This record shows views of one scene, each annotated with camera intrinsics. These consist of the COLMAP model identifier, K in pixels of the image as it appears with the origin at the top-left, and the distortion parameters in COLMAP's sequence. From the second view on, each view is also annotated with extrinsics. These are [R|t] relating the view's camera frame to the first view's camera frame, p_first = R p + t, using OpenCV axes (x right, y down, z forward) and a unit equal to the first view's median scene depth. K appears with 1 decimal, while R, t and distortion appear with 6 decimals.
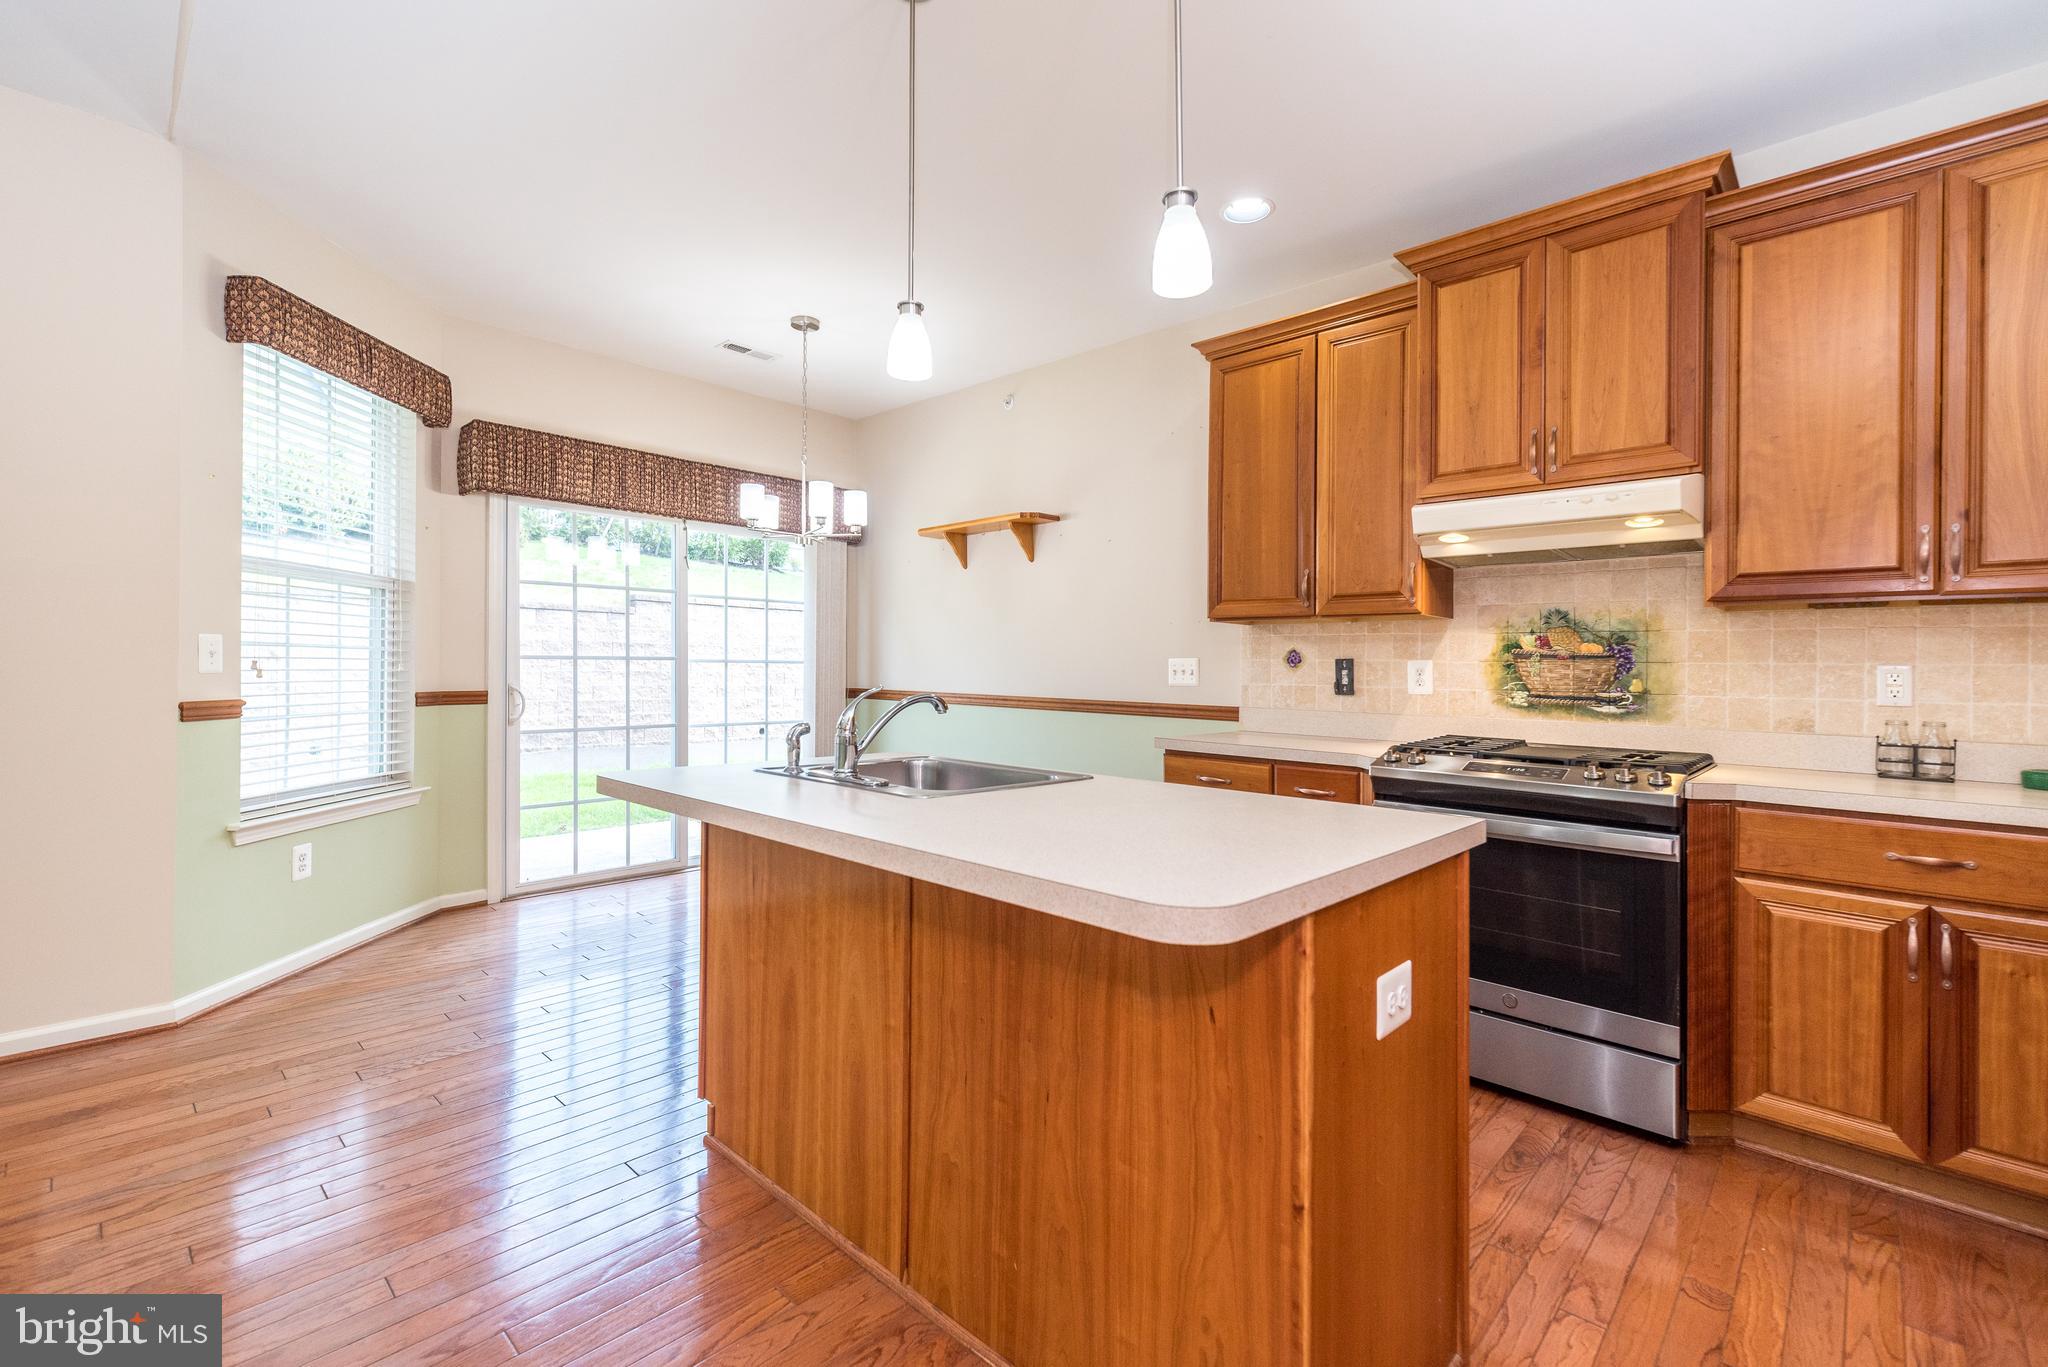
lens RADIAL K [[895.1, 0, 1026.2], [0, 895.1, 670.0], [0, 0, 1]] dist [0.009184, 0.000646]
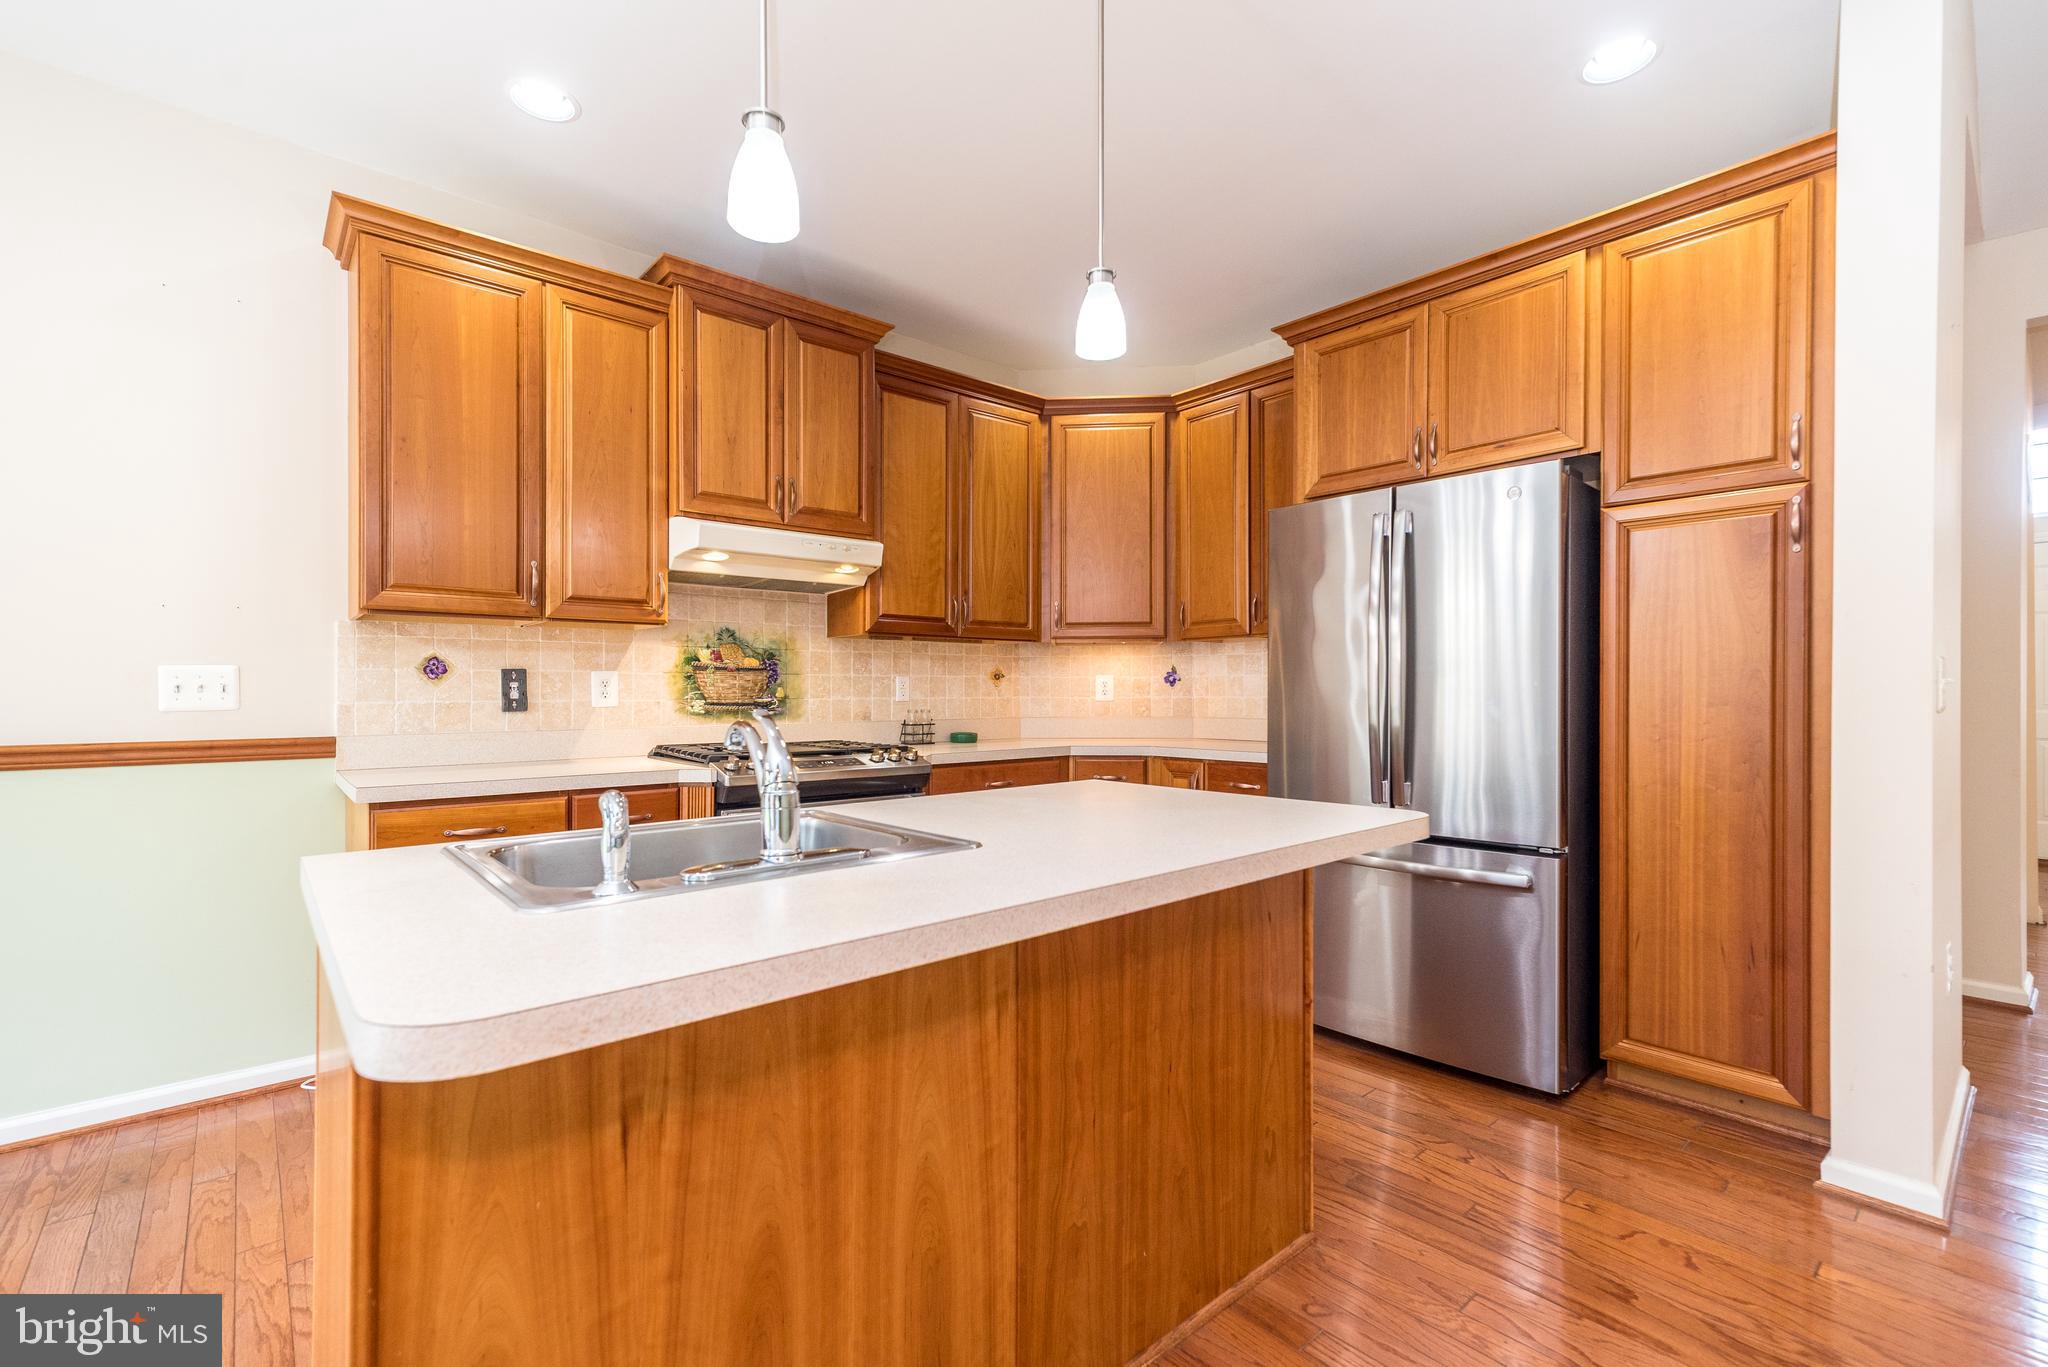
lens RADIAL K [[895.1, 0, 1029.3], [0, 895.1, 693.2], [0, 0, 1]] dist [0.009184, 0.000646]
pose [[0.091876, -0.019891, 0.995572, -0.502394], [0.006053, 0.999793, 0.019417, -0.003605], [-0.995752, 0.004242, 0.091978, 0.495380]]
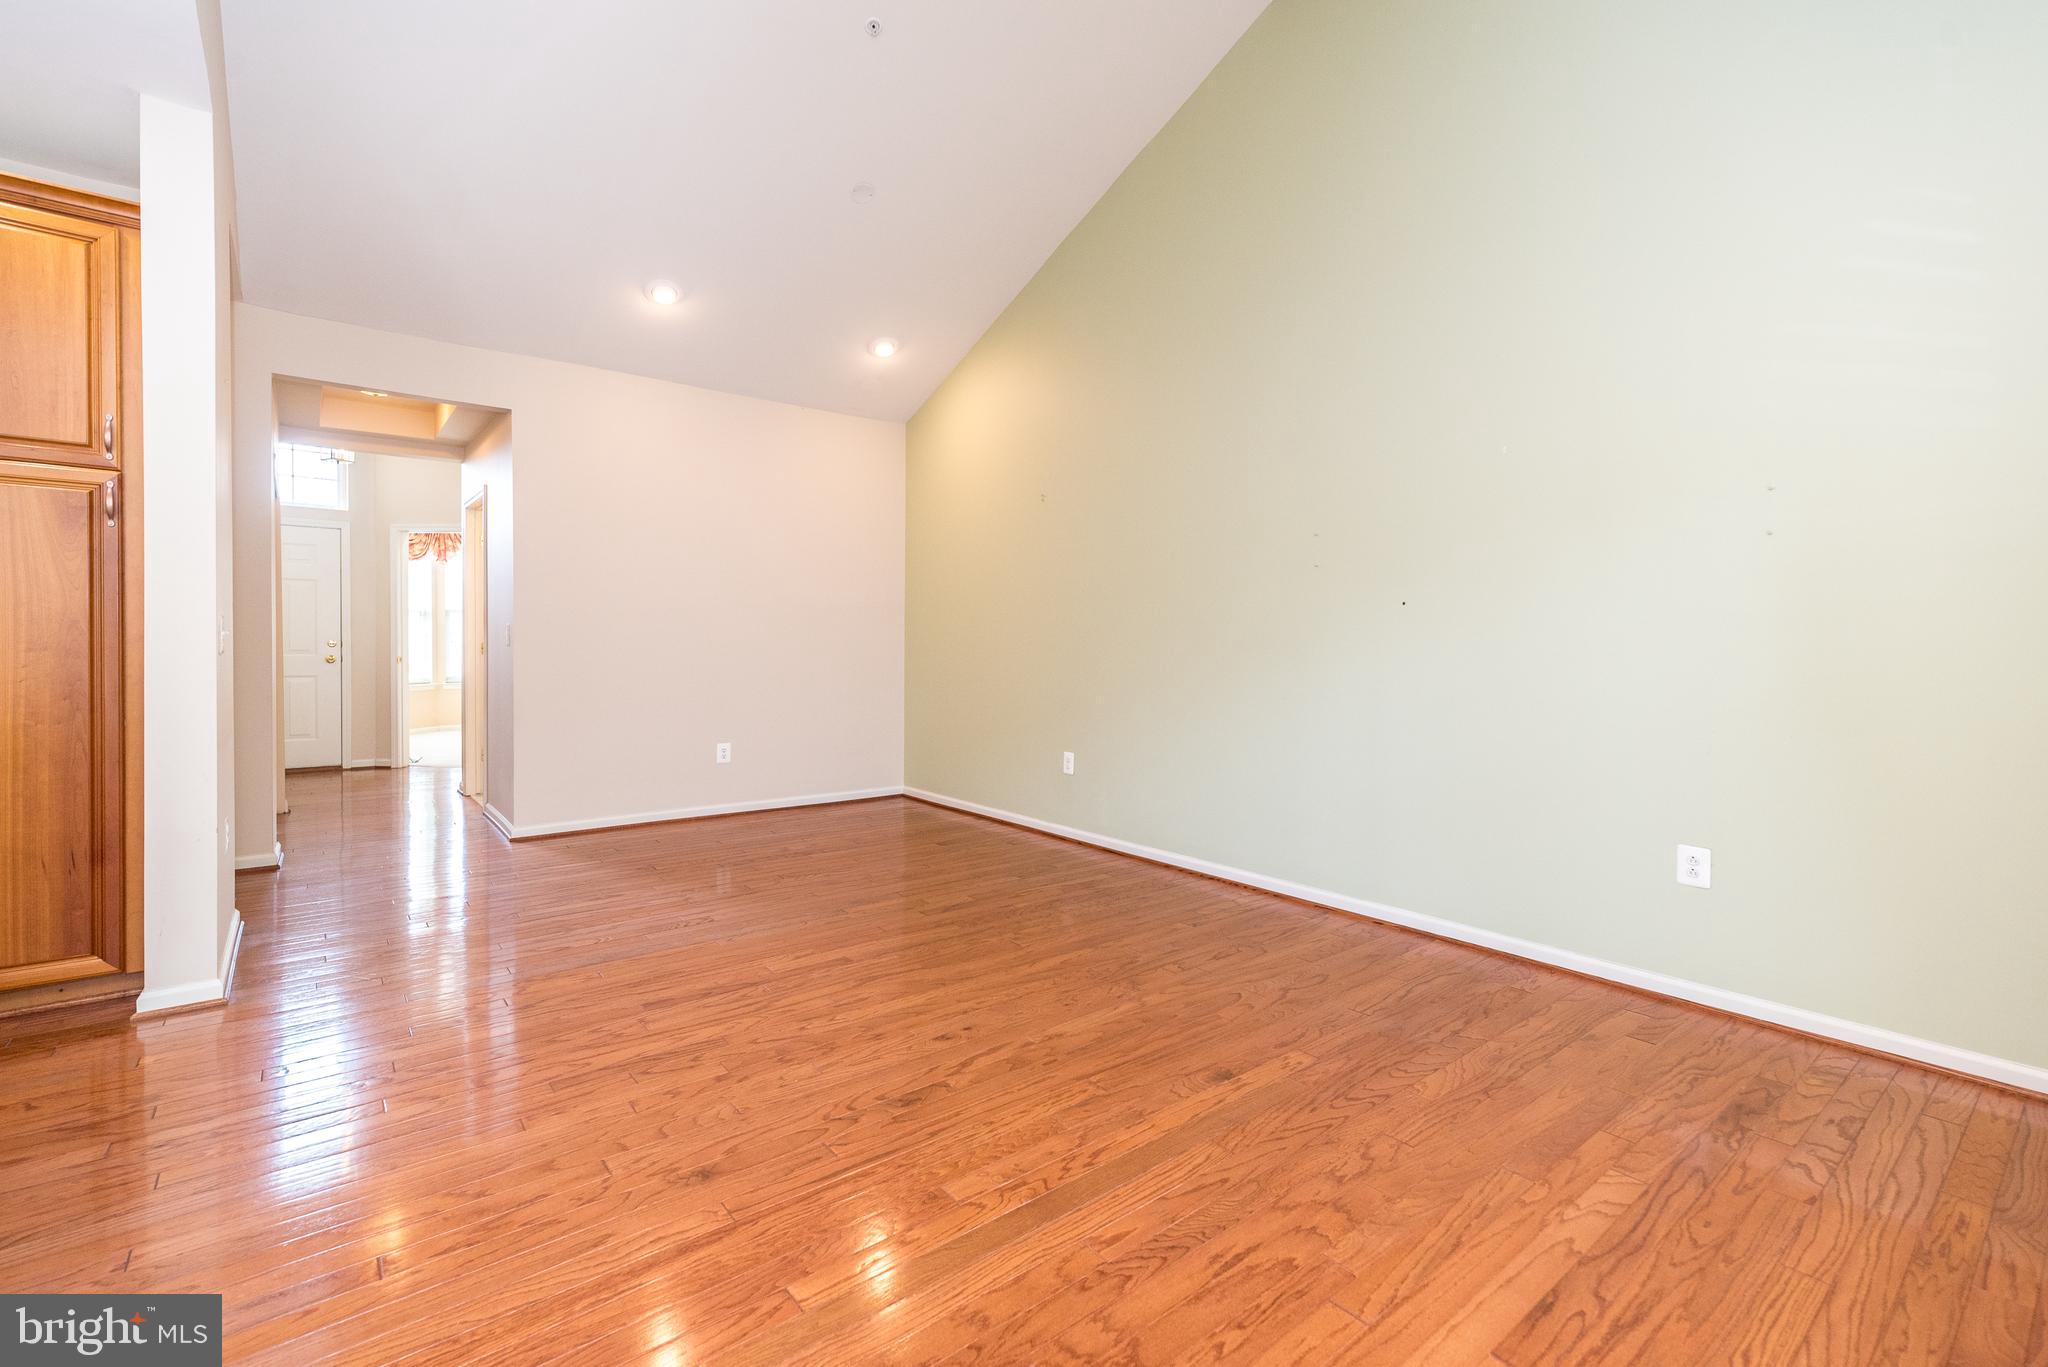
lens RADIAL K [[895.1, 0, 1025.8], [0, 895.1, 660.5], [0, 0, 1]] dist [0.009184, 0.000646]
pose [[-0.990195, -0.028842, 0.136684, -0.752733], [-0.025827, 0.999384, 0.023779, -0.010820], [-0.137285, 0.020016, -0.990329, 0.718532]]
